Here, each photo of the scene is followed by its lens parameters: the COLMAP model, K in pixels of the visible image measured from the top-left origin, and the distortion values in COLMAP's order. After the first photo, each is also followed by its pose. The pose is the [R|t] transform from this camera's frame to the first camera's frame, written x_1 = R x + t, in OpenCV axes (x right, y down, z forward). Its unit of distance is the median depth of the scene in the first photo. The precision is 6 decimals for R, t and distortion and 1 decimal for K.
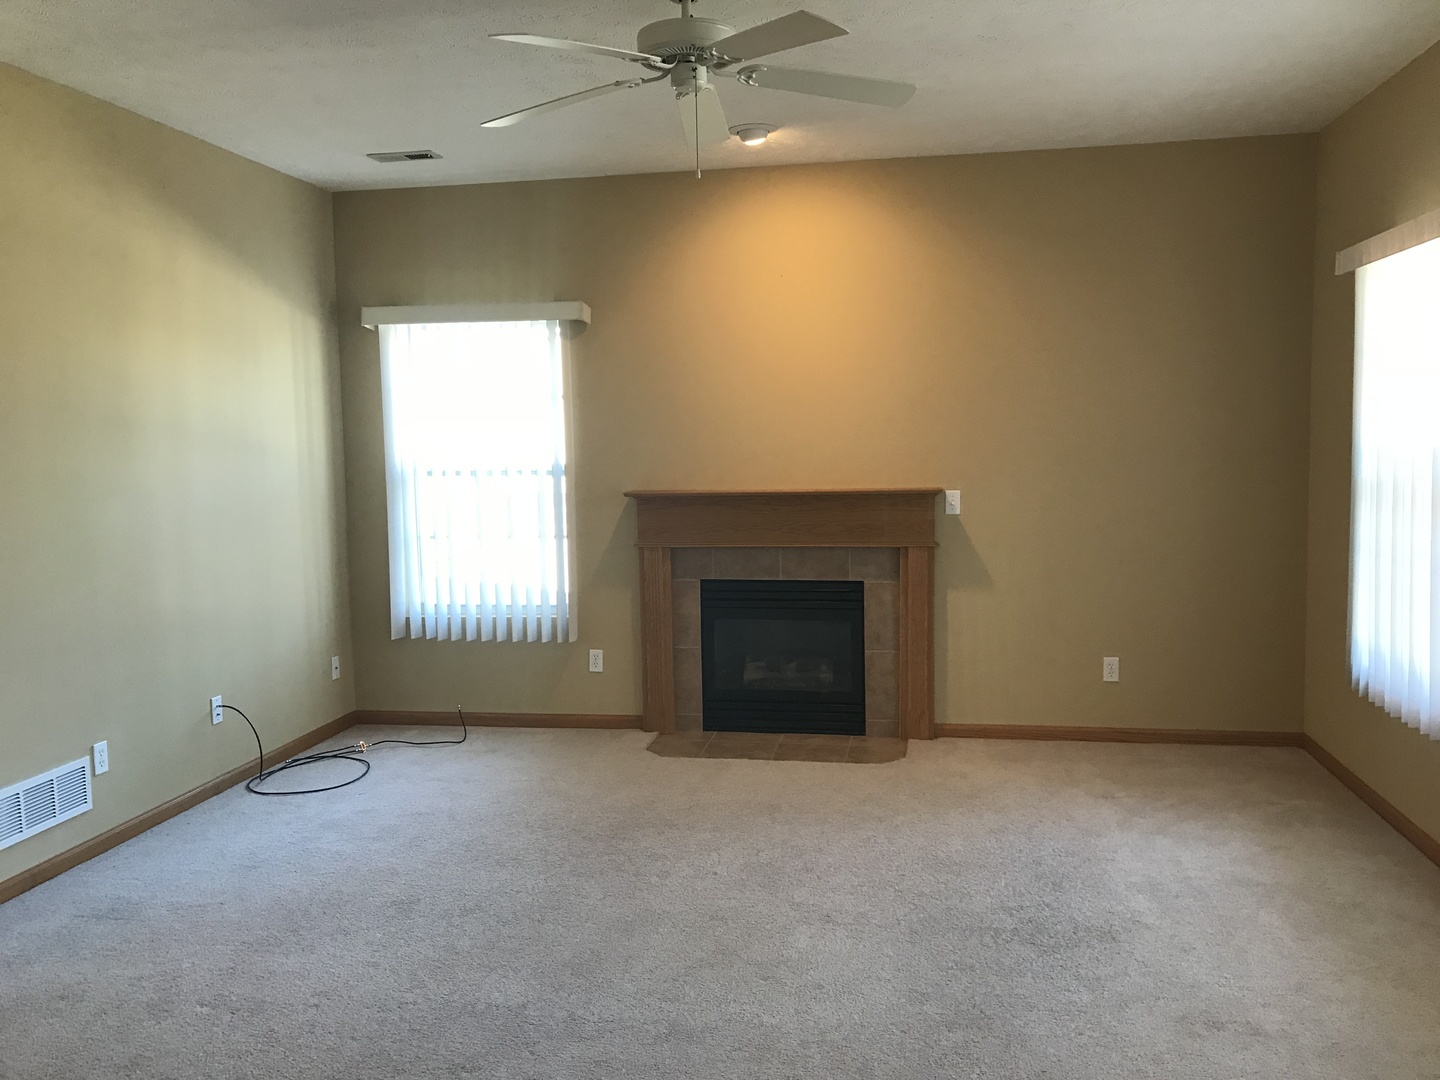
lens RADIAL K [[1178.8, 0, 721.2], [0, 1178.8, 542.8], [0, 0, 1]] dist [0.011777, -0.024280]
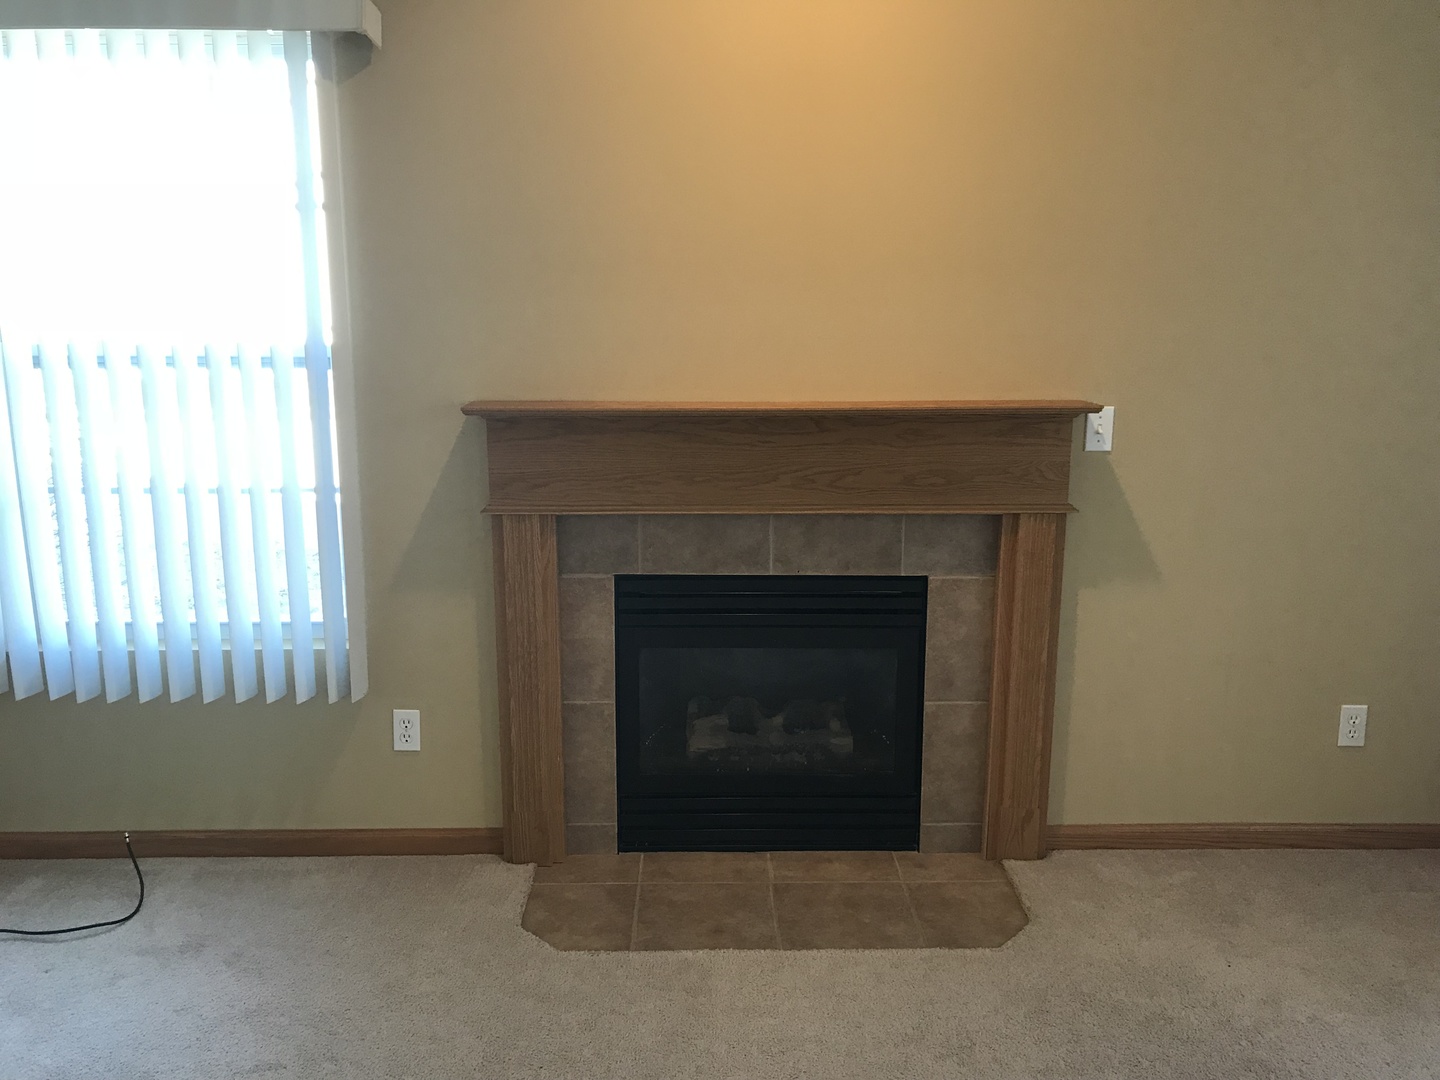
lens RADIAL K [[1178.8, 0, 719.7], [0, 1178.8, 531.3], [0, 0, 1]] dist [0.011777, -0.024280]
pose [[0.981095, -0.018150, 0.192674, -0.071948], [-0.001369, 0.994916, 0.100695, -0.040229], [-0.193522, -0.099055, 0.976083, 0.490039]]
